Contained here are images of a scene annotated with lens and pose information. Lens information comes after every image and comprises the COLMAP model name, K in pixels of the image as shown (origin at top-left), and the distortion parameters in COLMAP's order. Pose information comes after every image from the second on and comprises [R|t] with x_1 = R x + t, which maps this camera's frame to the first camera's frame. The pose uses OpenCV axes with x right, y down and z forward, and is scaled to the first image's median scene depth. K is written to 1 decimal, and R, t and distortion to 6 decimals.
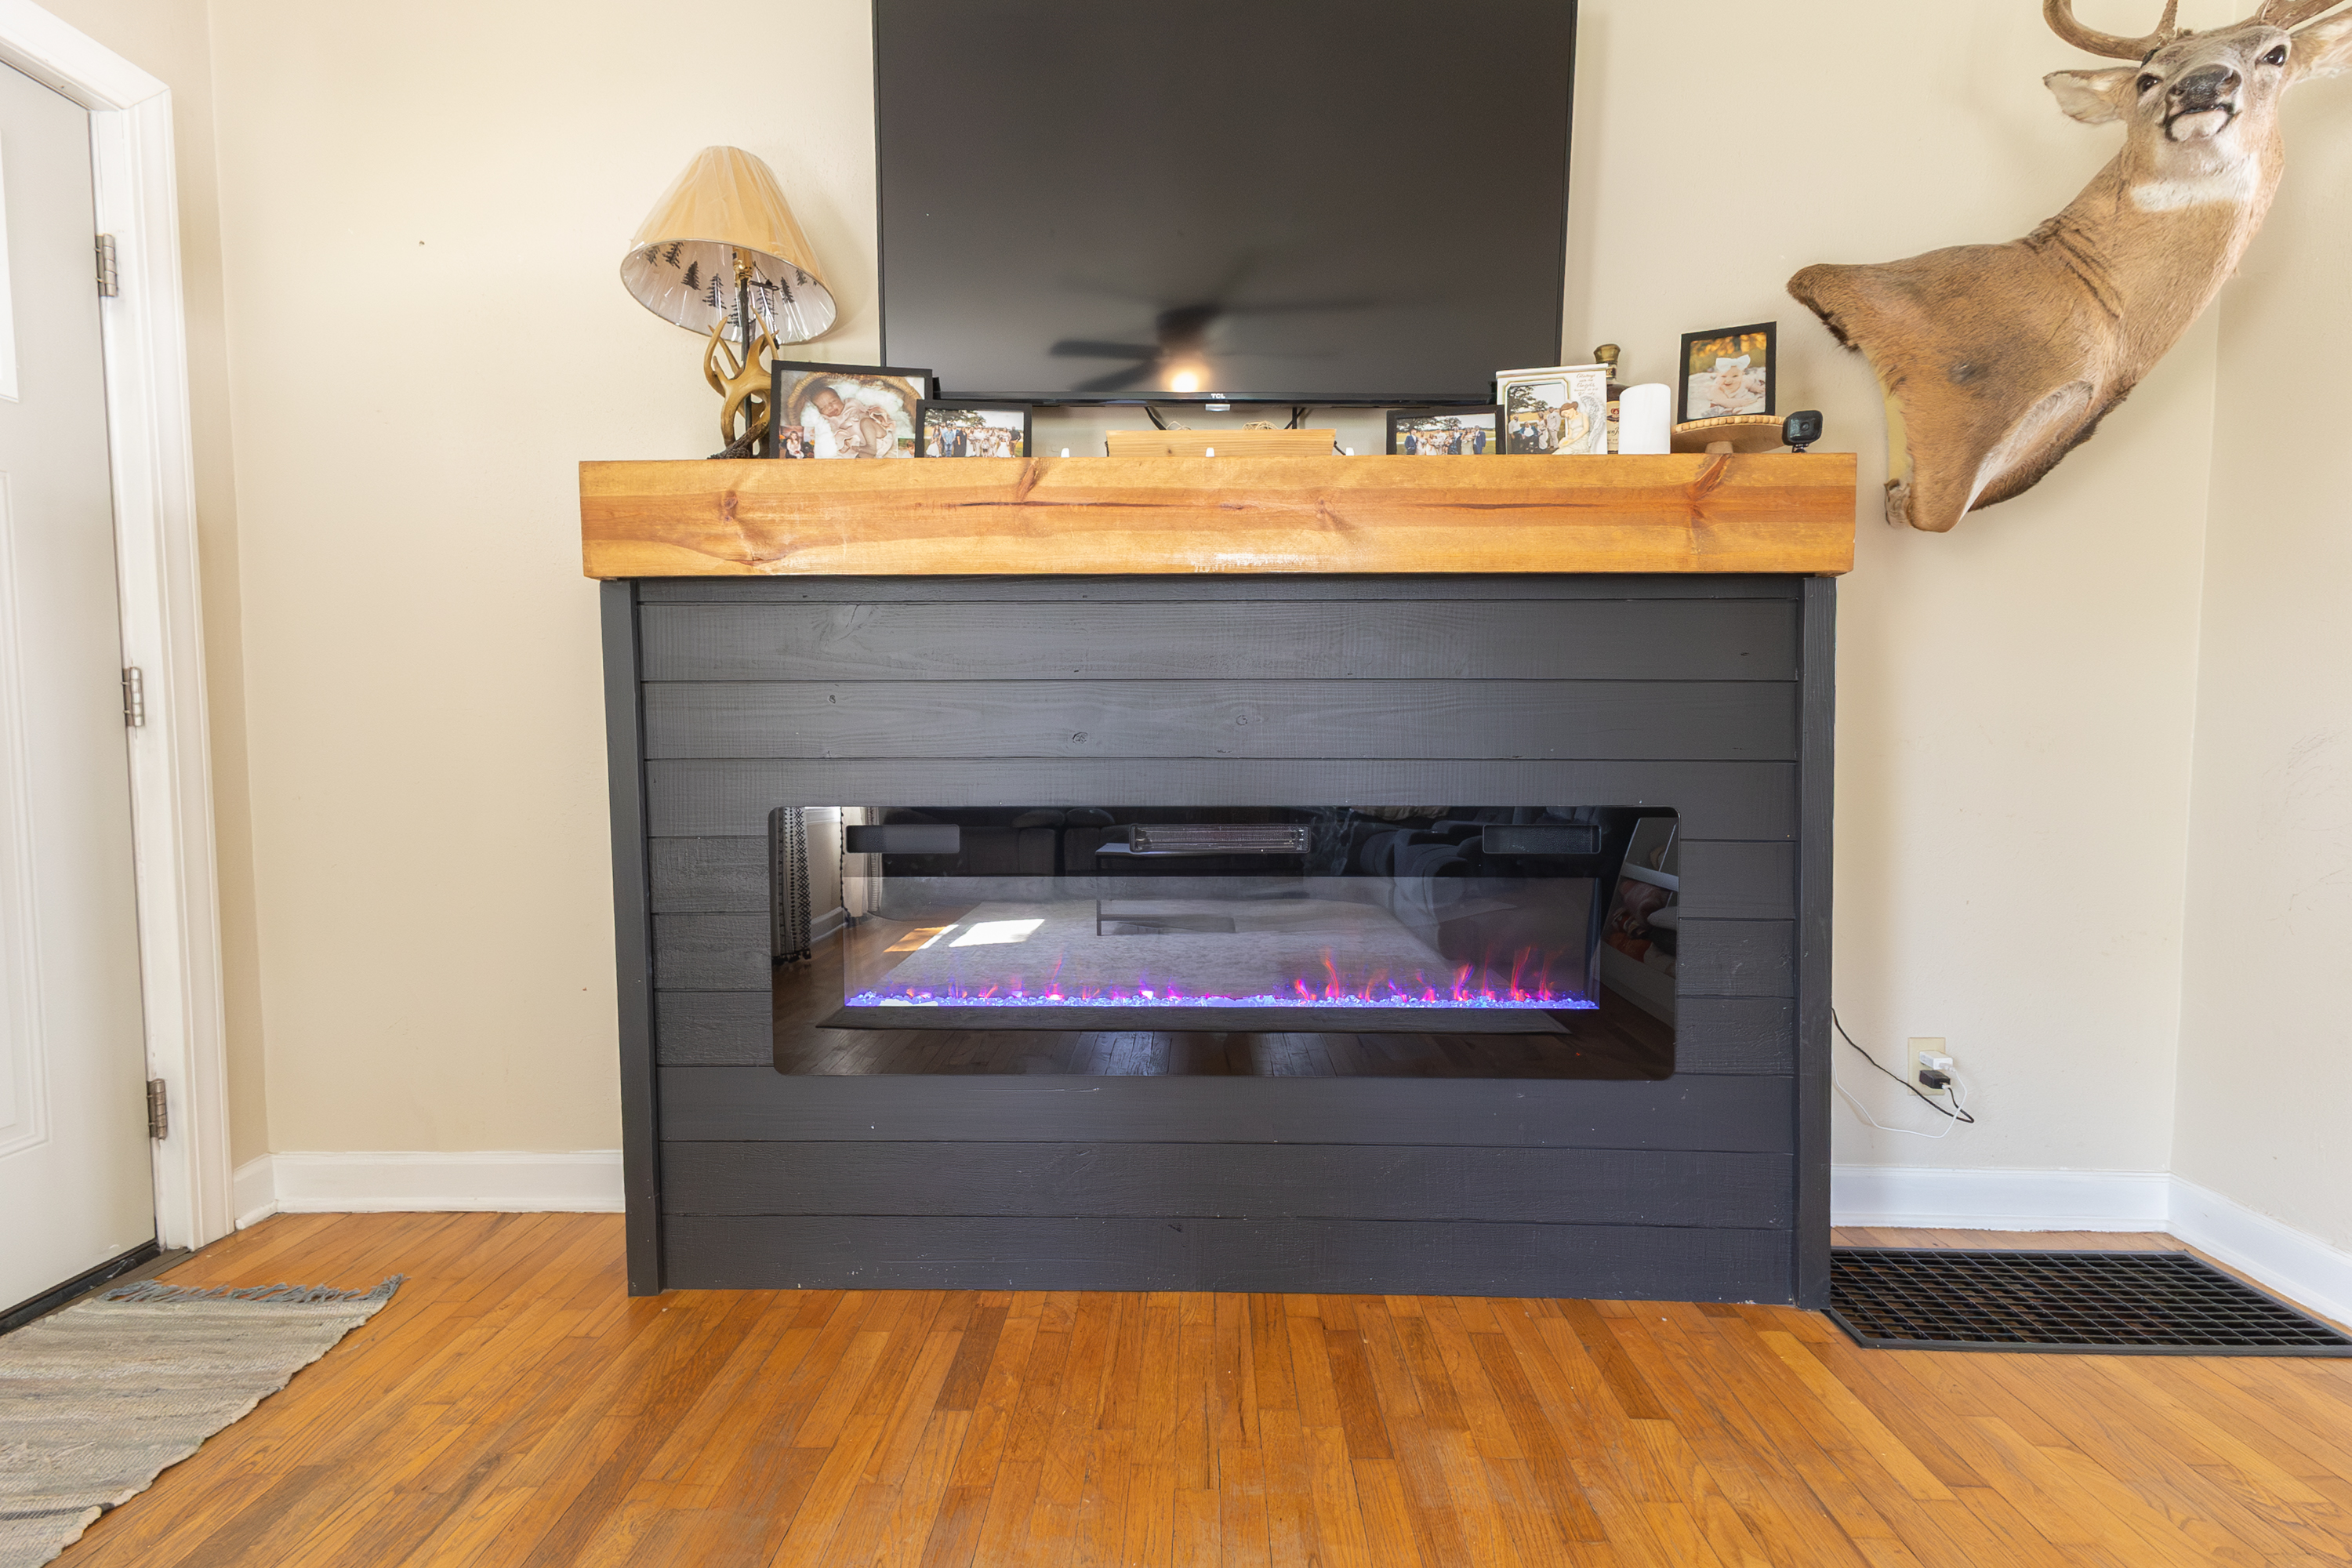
lens RADIAL K [[1051.6, 0, 1183.4], [0, 1051.6, 792.6], [0, 0, 1]] dist [0.019595, -0.006145]
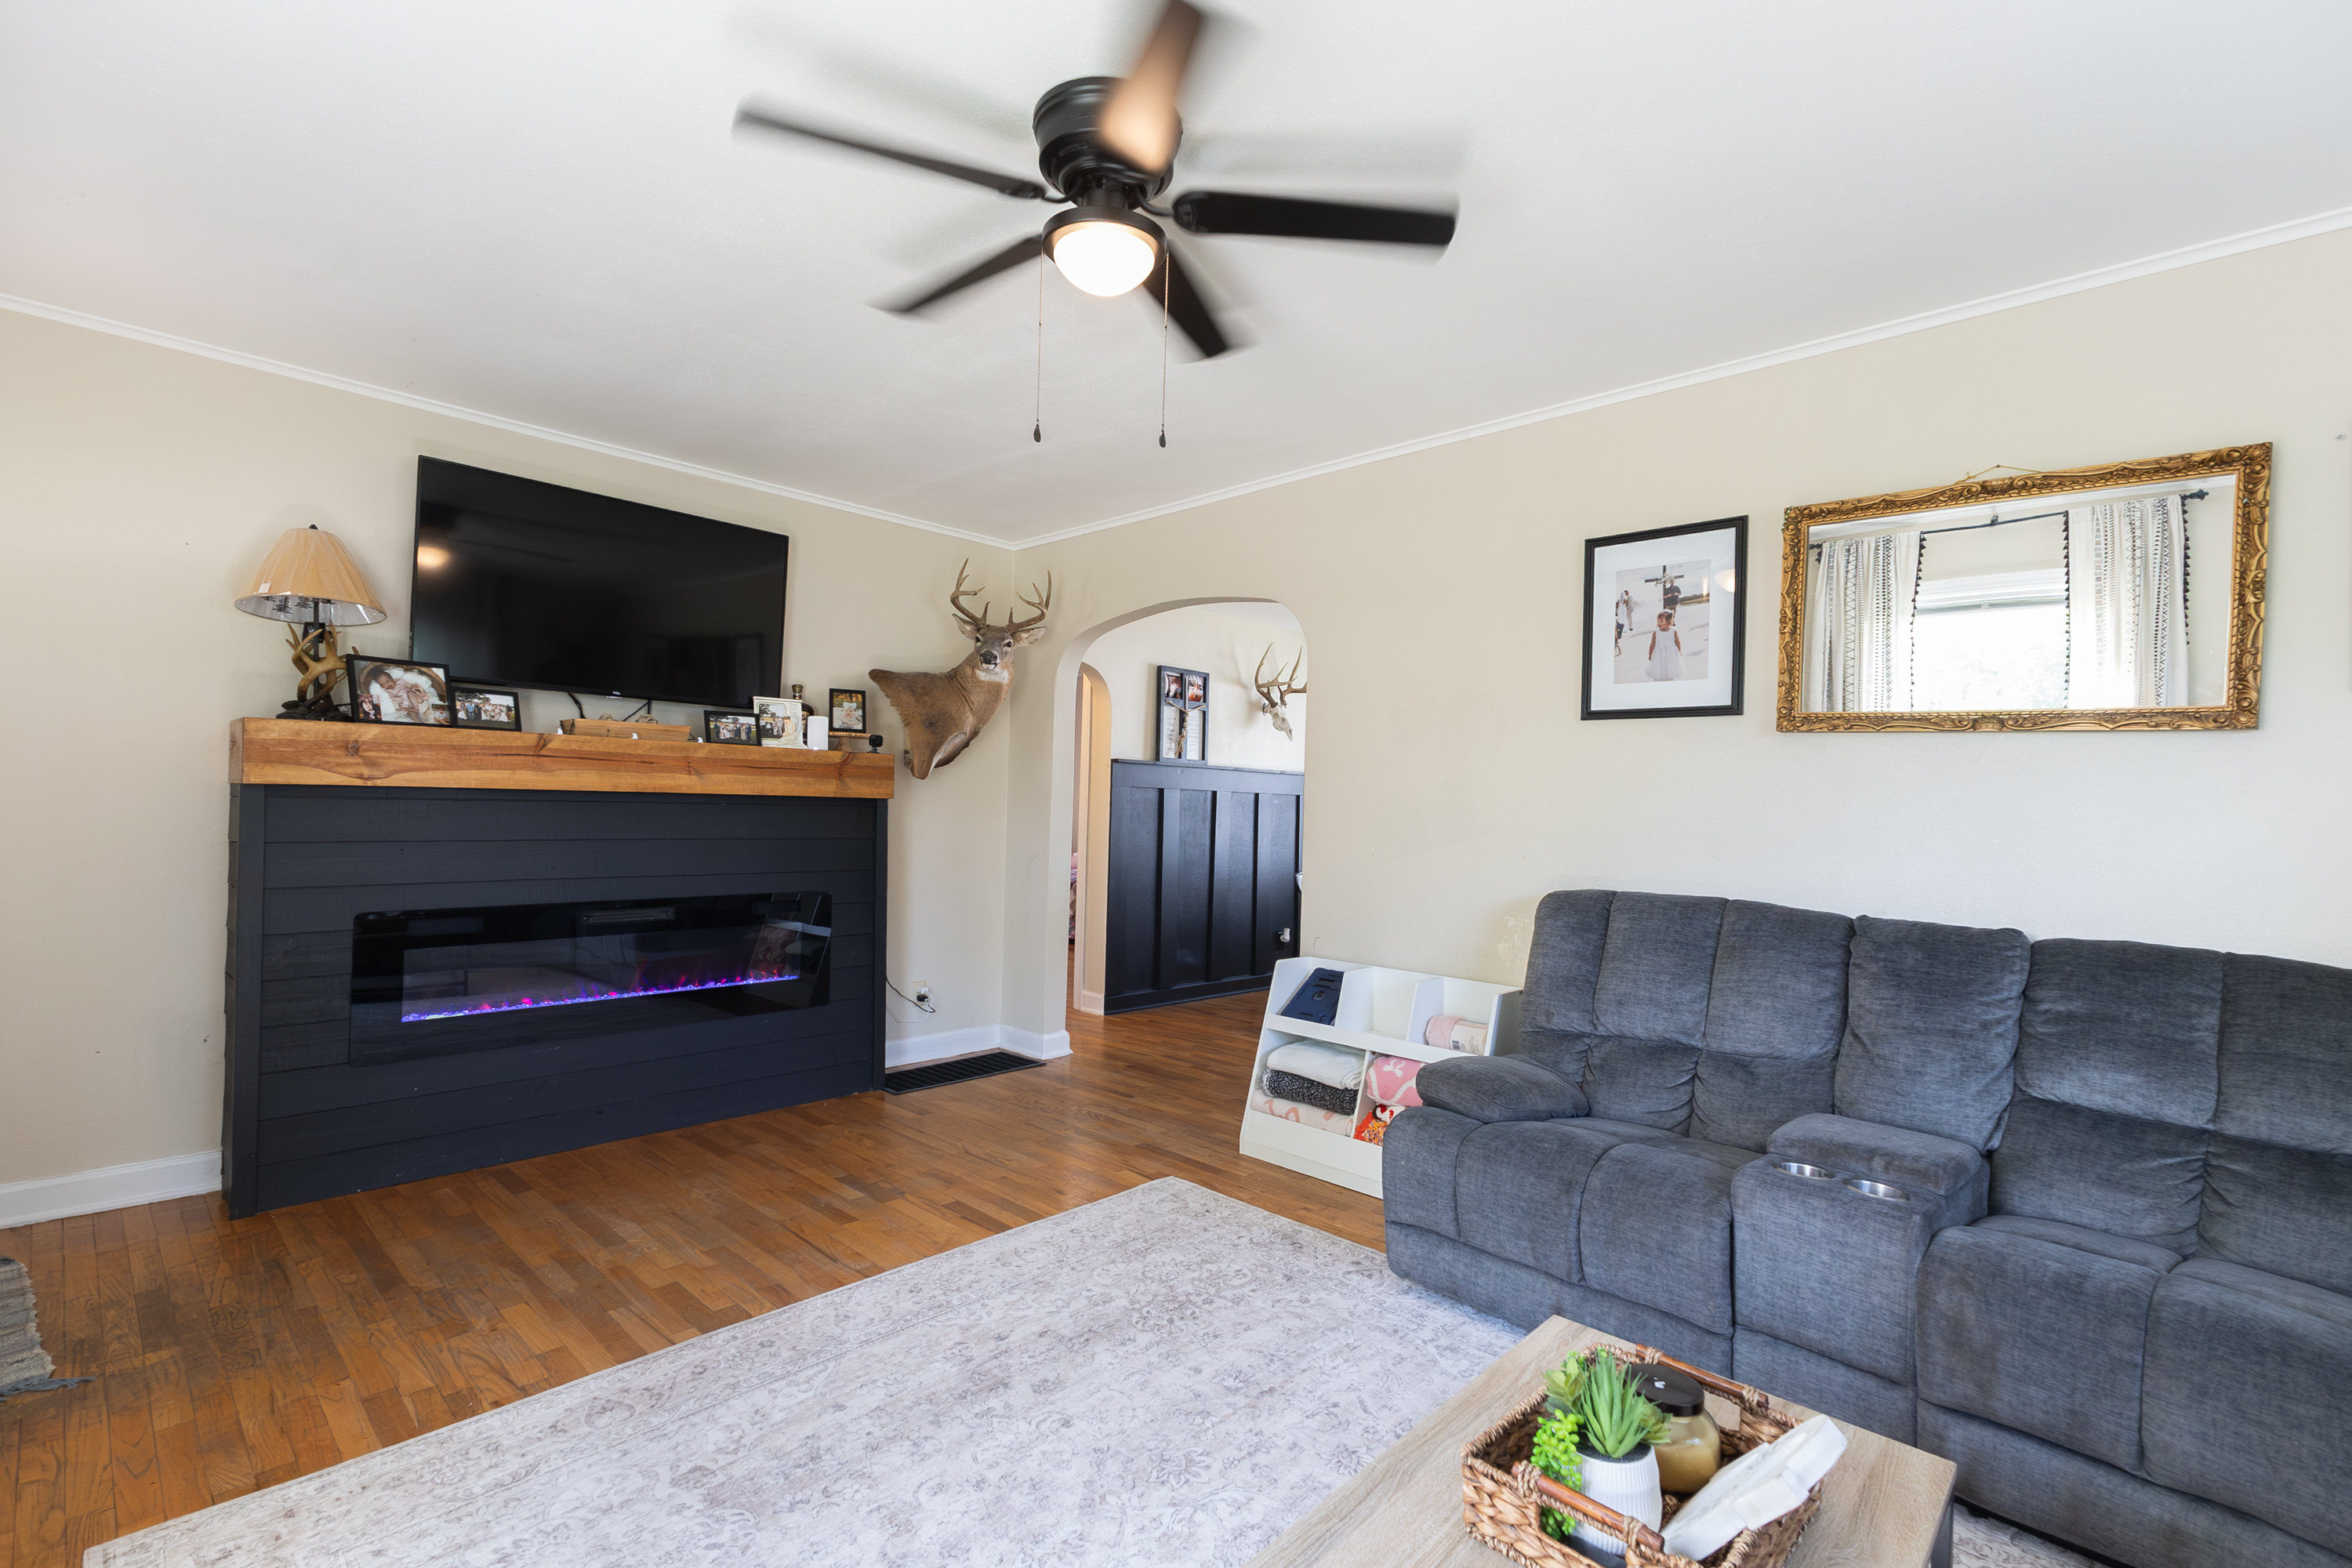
lens RADIAL K [[1092.0, 0, 1176.0], [0, 1092.0, 784.0], [0, 0, 1]] dist [0.019029, -0.000574]
pose [[0.680541, 0.026761, 0.732221, -0.810769], [0.015995, 0.998552, -0.051360, -0.084771], [-0.732535, 0.046665, 0.679128, -1.254345]]
